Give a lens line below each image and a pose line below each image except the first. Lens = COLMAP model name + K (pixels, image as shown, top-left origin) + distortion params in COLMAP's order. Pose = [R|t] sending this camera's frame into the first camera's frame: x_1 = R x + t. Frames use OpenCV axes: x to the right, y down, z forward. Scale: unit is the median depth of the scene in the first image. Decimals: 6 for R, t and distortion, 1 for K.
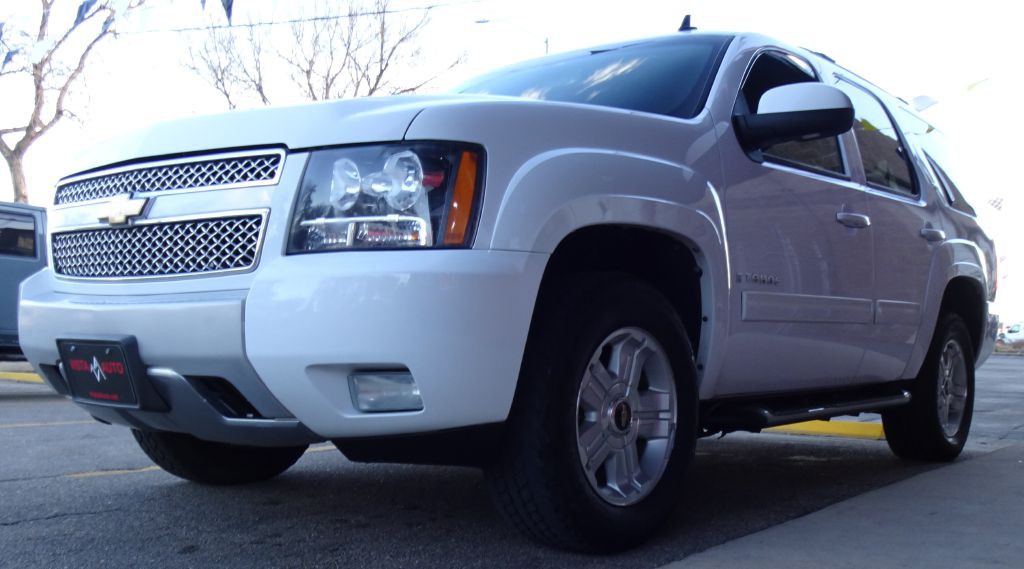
lens RADIAL K [[1012.6, 0, 525.8], [0, 1012.6, 314.3], [0, 0, 1]] dist [0.000118, 0.000000]
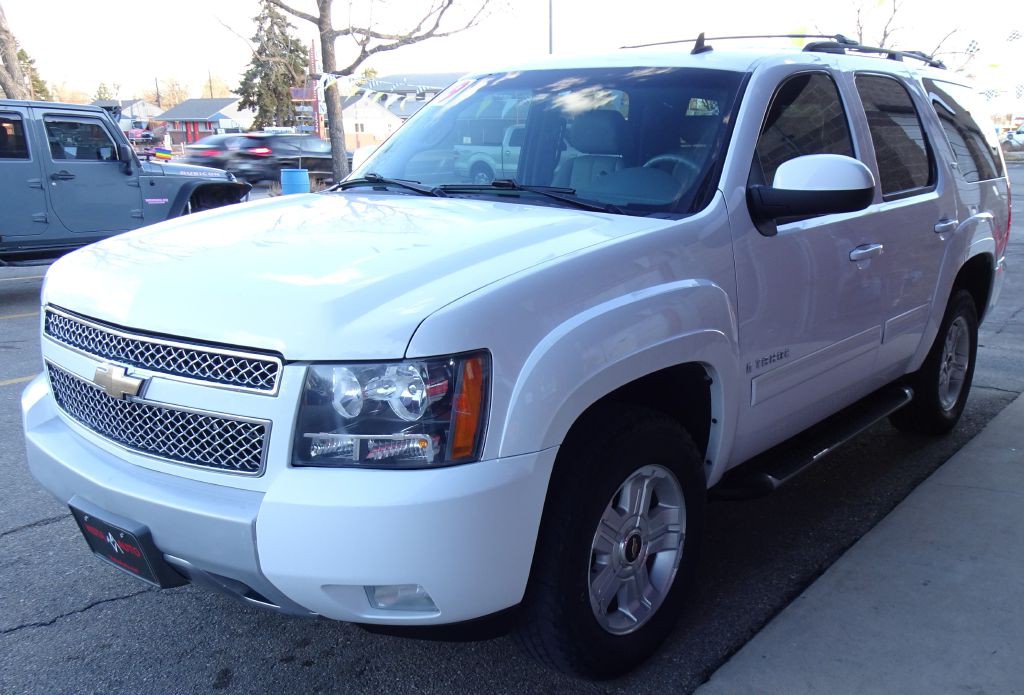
lens RADIAL K [[989.0, 0, 555.8], [0, 989.0, 356.7], [0, 0, 1]] dist [0.006468, 0.000000]
pose [[0.999525, -0.026917, 0.015024, 0.007417], [0.022371, 0.968712, 0.247178, -0.346747], [-0.021207, -0.246724, 0.968854, 0.075638]]
